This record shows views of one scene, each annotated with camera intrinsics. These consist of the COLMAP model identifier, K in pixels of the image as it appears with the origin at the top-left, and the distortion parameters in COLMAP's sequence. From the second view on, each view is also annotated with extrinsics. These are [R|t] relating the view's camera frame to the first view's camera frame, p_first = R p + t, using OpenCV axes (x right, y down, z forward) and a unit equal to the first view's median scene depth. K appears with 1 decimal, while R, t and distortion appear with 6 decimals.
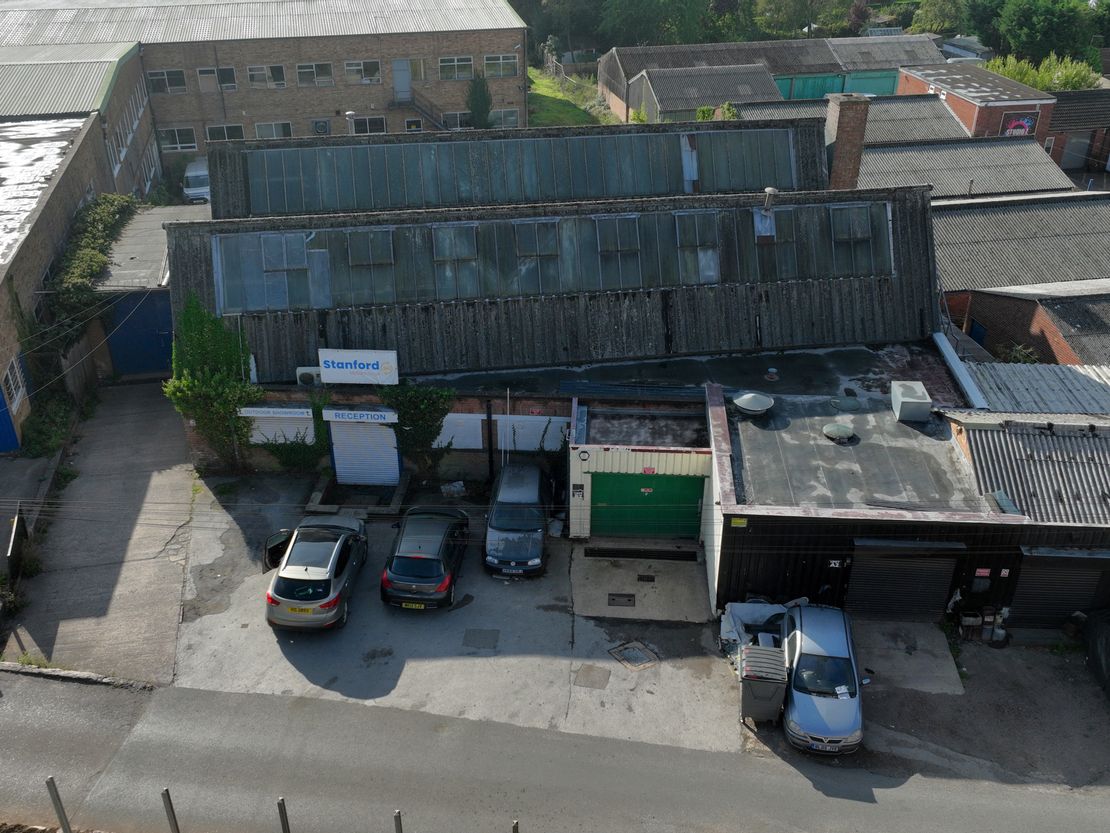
lens RADIAL K [[1044.7, 0, 555.0], [0, 1044.7, 418.0], [0, 0, 1]] dist [0.005902, 0.000000]
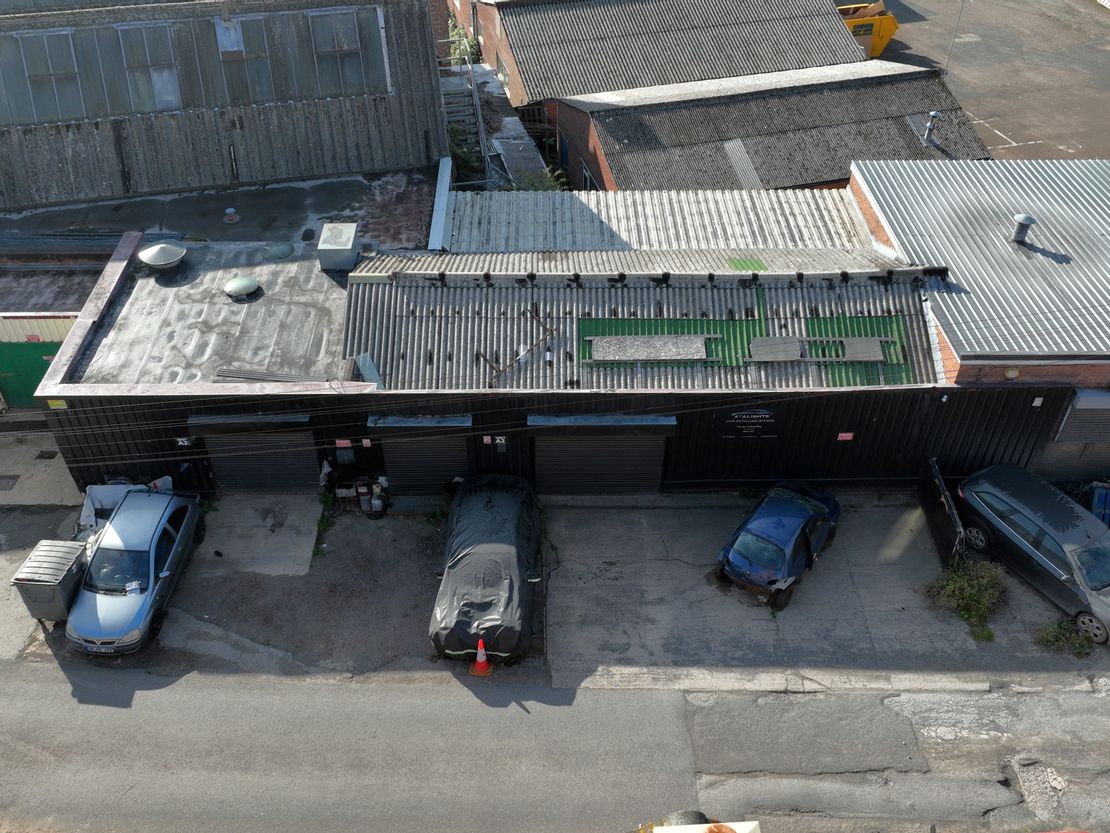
lens RADIAL K [[1044.7, 0, 552.5], [0, 1044.7, 418.6], [0, 0, 1]] dist [0.005902, 0.000000]
pose [[0.997380, -0.047129, 0.054886, 0.421913], [0.035185, 0.978920, 0.201192, -0.041515], [-0.063211, -0.198734, 0.978013, 0.068148]]
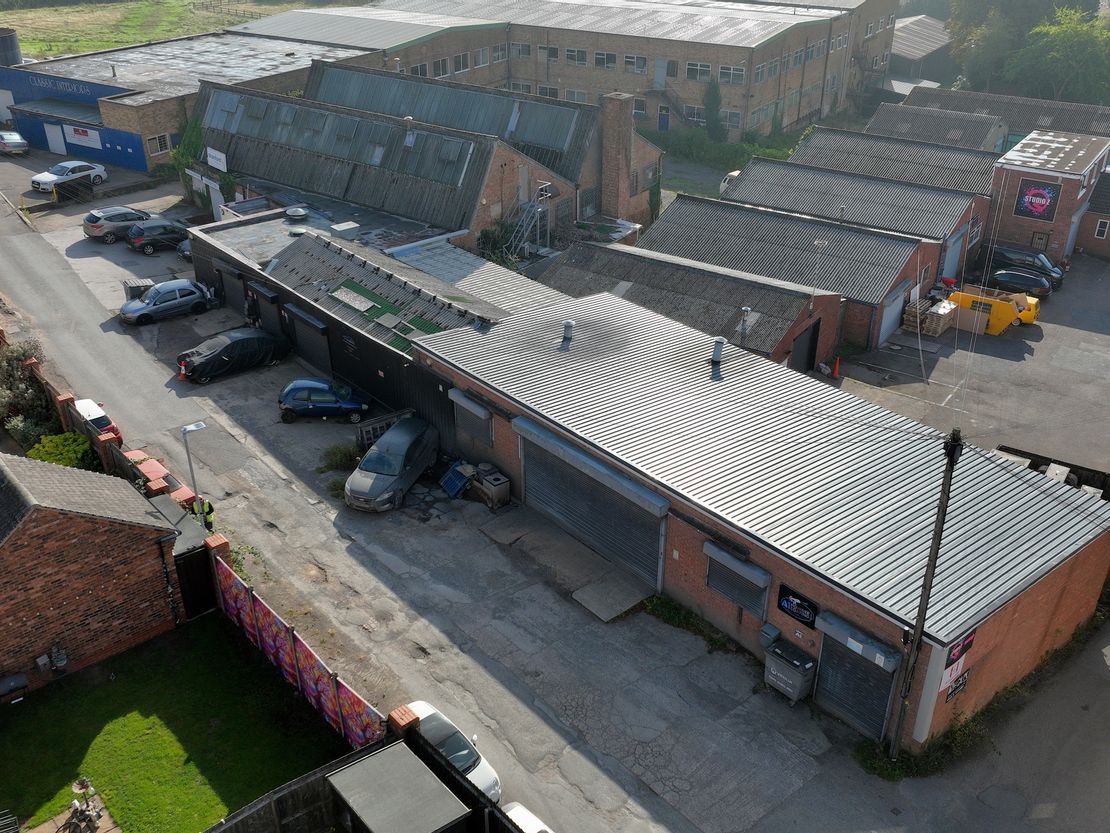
lens RADIAL K [[1044.7, 0, 557.4], [0, 1044.7, 412.3], [0, 0, 1]] dist [0.005902, 0.000000]
pose [[0.698845, 0.343575, -0.627353, 1.622159], [-0.360136, 0.926812, 0.106400, -0.045595], [0.617995, 0.151575, 0.771432, -0.079931]]
